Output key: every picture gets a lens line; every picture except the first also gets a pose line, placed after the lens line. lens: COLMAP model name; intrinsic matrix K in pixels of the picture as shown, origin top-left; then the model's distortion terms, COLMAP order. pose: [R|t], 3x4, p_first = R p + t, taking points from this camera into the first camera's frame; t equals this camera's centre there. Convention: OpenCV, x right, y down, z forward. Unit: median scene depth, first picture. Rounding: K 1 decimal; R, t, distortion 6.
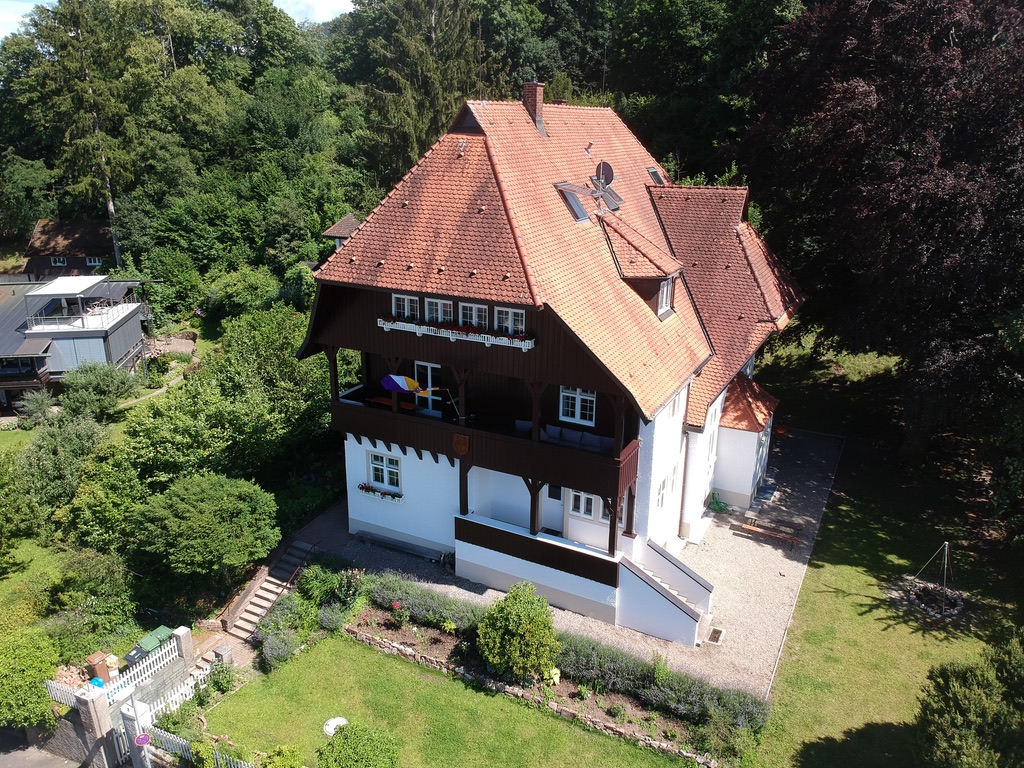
lens RADIAL K [[765.3, 0, 512.0], [0, 765.3, 384.0], [0, 0, 1]] dist [0.073518, -0.158919]
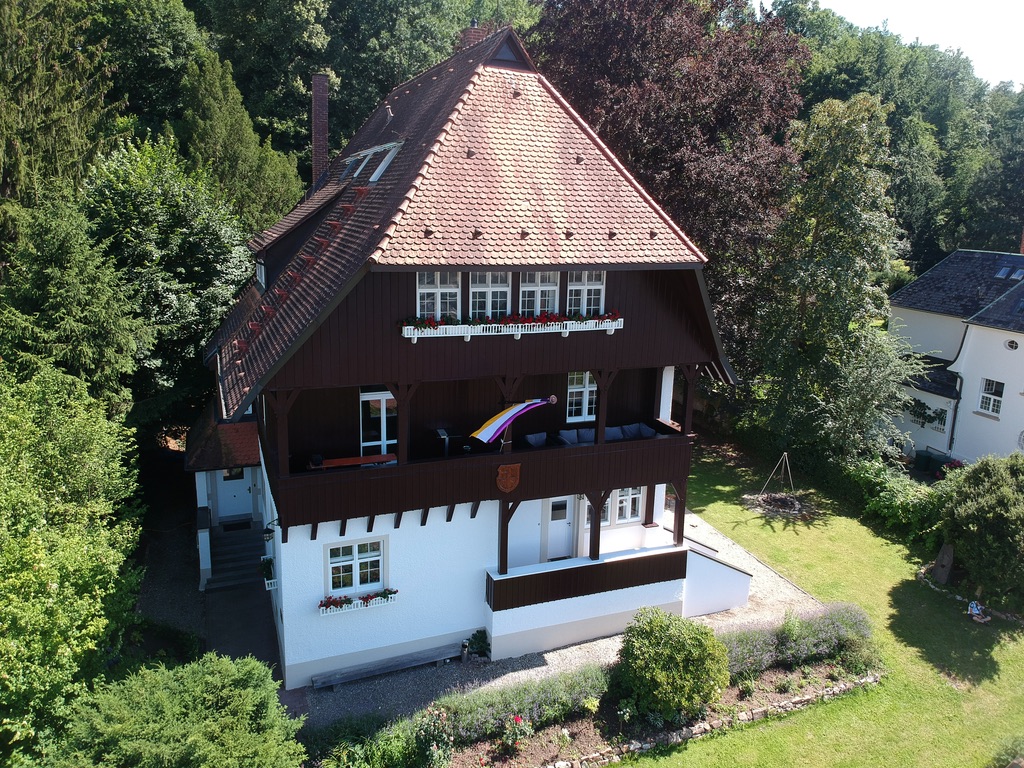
lens RADIAL K [[765.3, 0, 512.0], [0, 765.3, 384.0], [0, 0, 1]] dist [0.073518, -0.158919]
pose [[0.638290, -0.163283, 0.752279, -0.621596], [0.226194, 0.973888, 0.019464, -0.026229], [-0.735814, 0.157737, 0.658557, 0.479631]]
